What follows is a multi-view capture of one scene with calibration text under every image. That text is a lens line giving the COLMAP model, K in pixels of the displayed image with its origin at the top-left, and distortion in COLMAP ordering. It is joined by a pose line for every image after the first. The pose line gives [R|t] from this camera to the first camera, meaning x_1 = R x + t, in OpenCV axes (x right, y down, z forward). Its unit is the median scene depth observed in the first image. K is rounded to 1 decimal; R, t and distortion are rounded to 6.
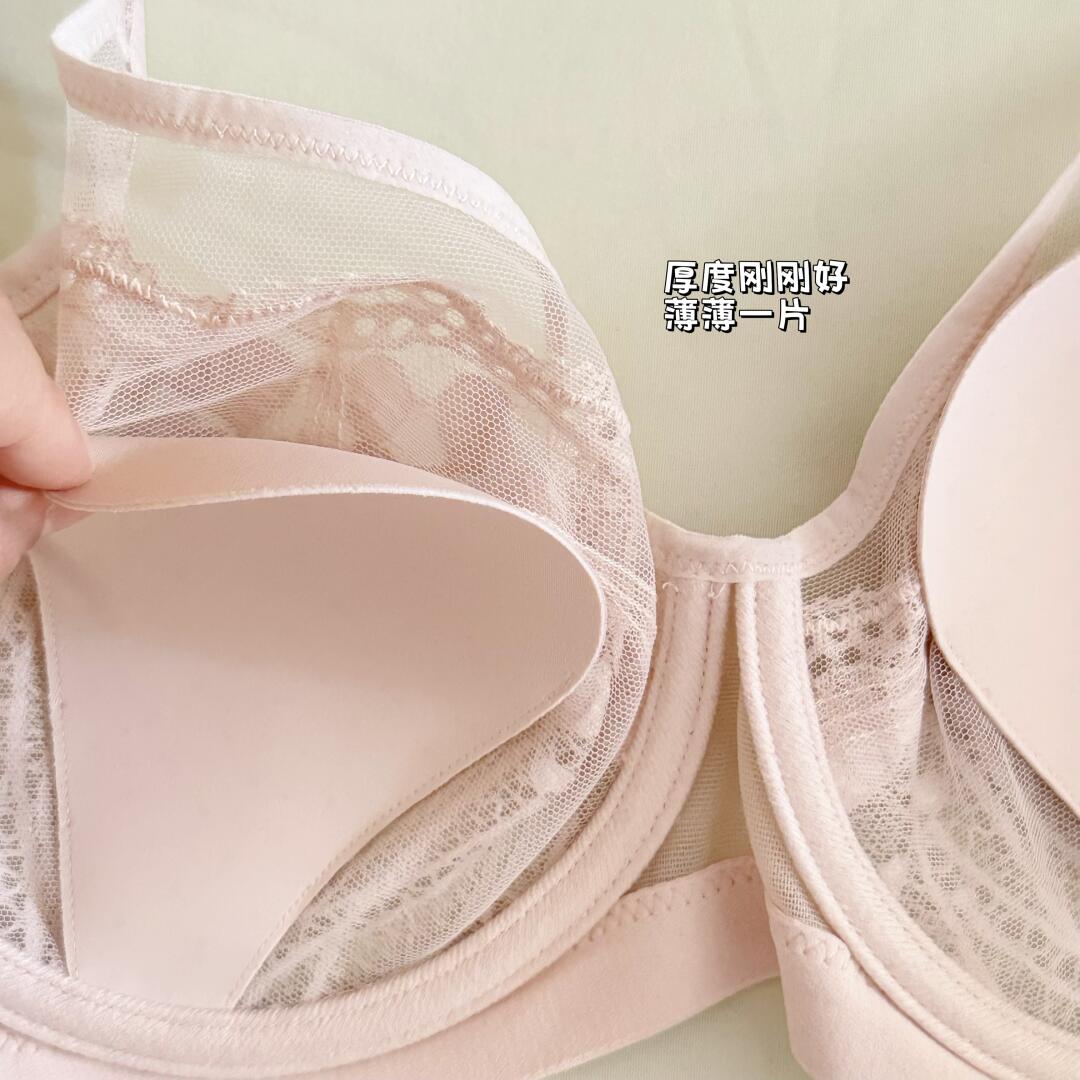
lens RADIAL K [[1902.6, 0, 541.6], [0, 1902.6, 540.7], [0, 0, 1]] dist [0.171280, 0.000000]
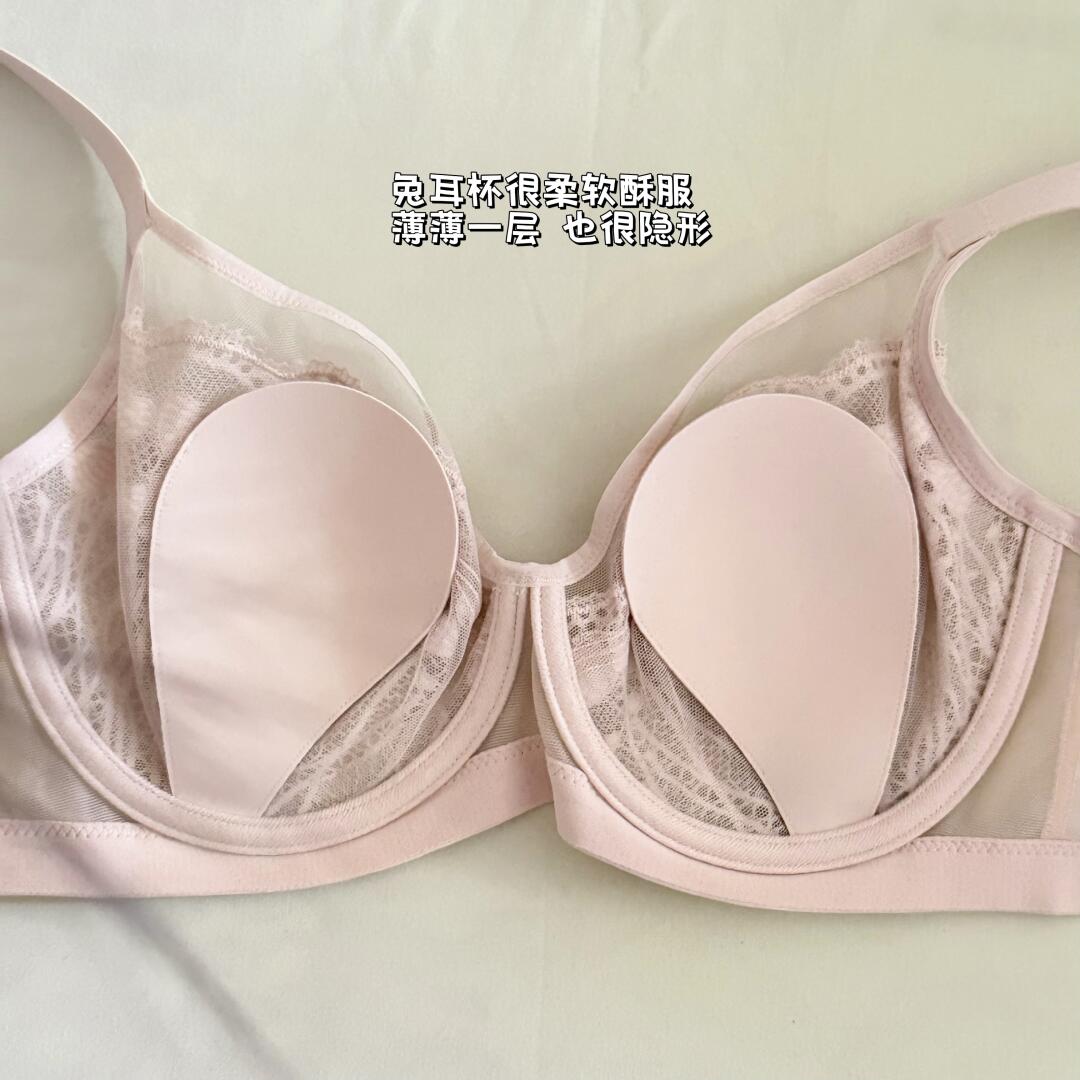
lens RADIAL K [[1902.6, 0, 539.5], [0, 1902.6, 539.3], [0, 0, 1]] dist [0.171280, 0.000000]
pose [[0.998998, 0.006890, 0.044231, 0.025904], [-0.001743, 0.993321, -0.115375, 0.192898], [-0.044730, 0.115182, 0.992337, -0.894182]]
